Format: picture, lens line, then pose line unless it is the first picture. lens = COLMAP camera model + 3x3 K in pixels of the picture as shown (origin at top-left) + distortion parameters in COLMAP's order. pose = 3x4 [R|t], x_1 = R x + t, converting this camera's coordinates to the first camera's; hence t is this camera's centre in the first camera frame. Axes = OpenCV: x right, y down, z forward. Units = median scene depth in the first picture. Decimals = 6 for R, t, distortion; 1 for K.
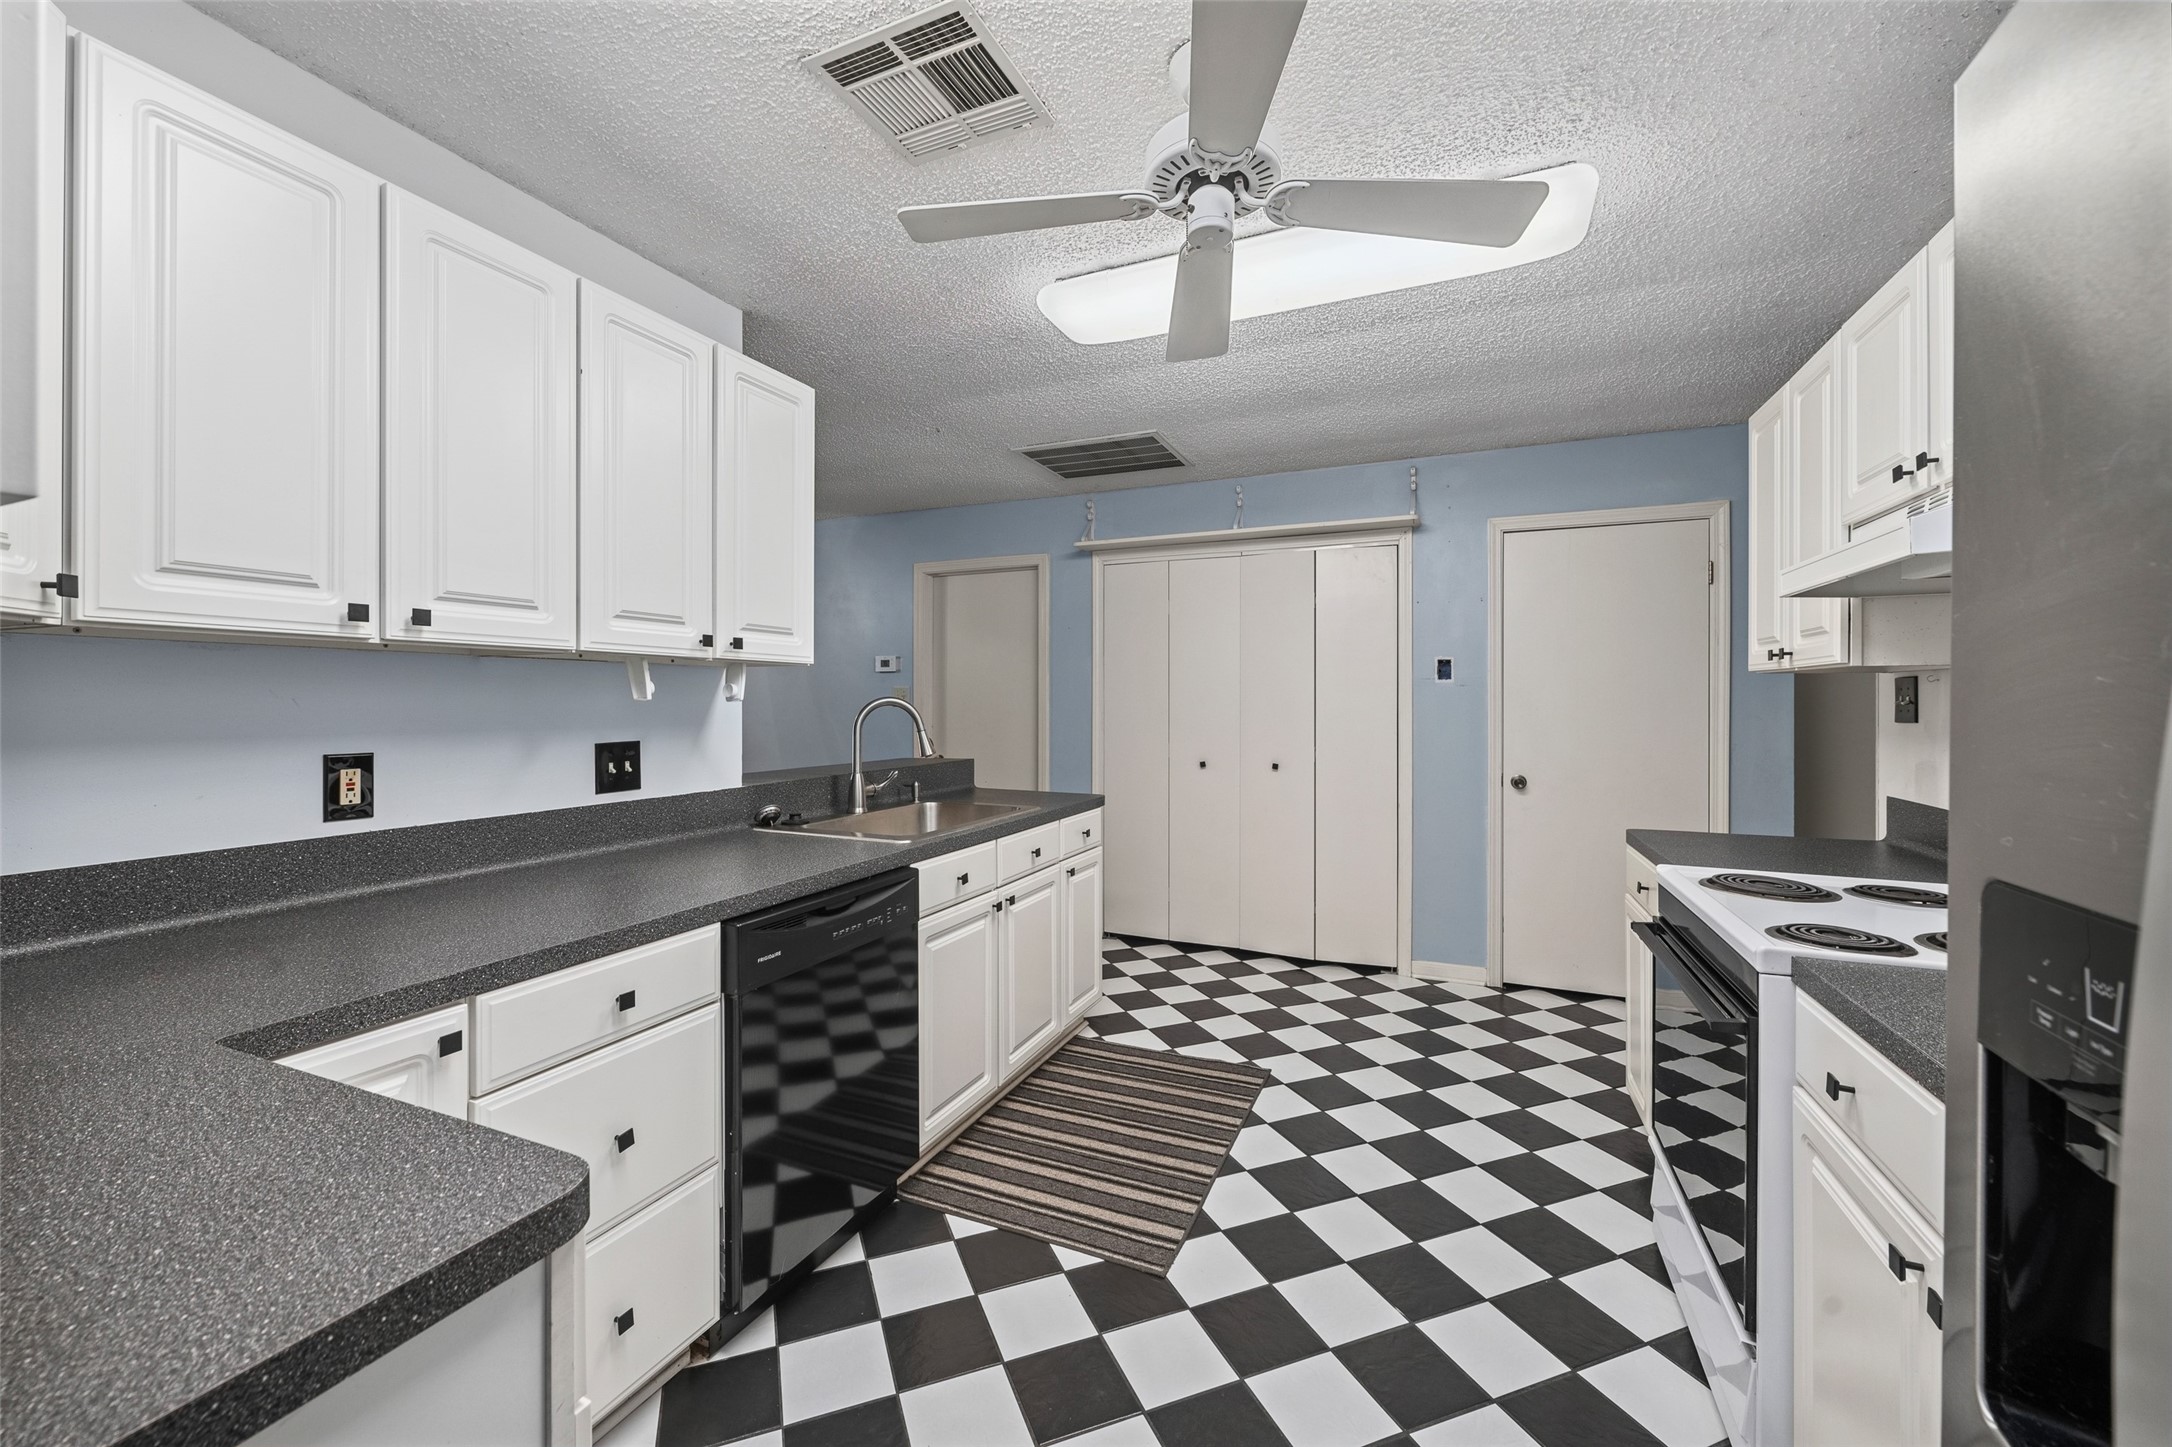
lens RADIAL K [[850.1, 0, 1078.9], [0, 850.1, 702.6], [0, 0, 1]] dist [0.001750, 0.000077]
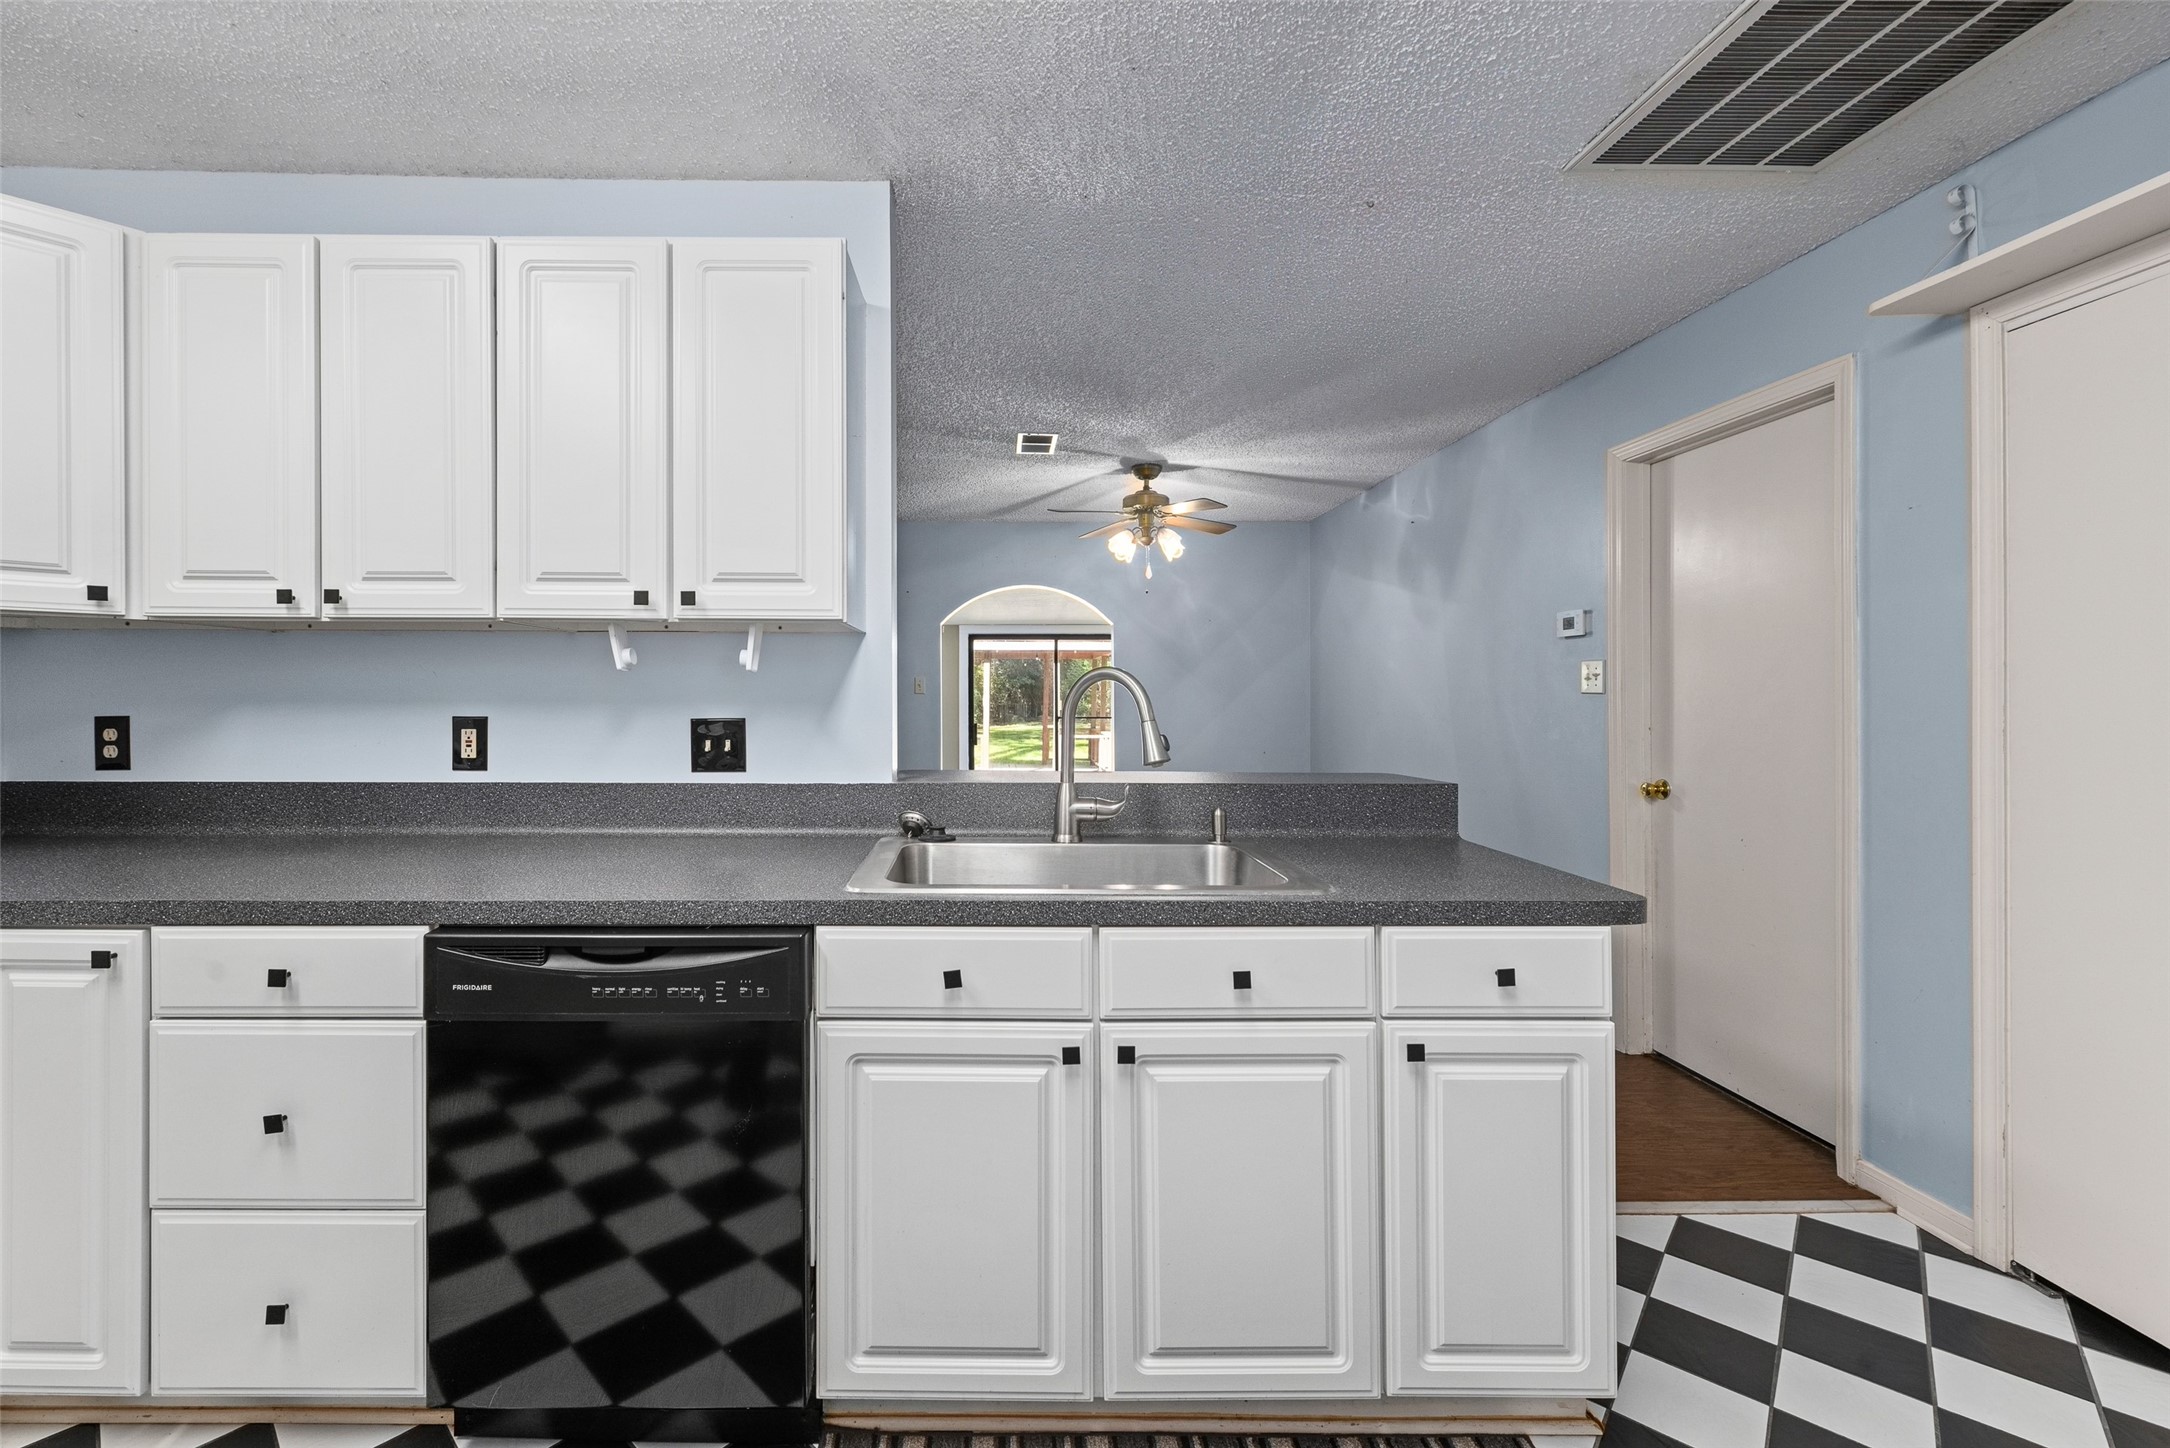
lens RADIAL K [[904.3, 0, 1084.9], [0, 904.3, 700.7], [0, 0, 1]] dist [0.001592, 0.000049]
pose [[0.410959, 0.003687, -0.911646, 0.568801], [-0.004959, 0.999986, 0.001809, 0.025595], [0.911640, 0.003778, 0.410972, 1.051525]]
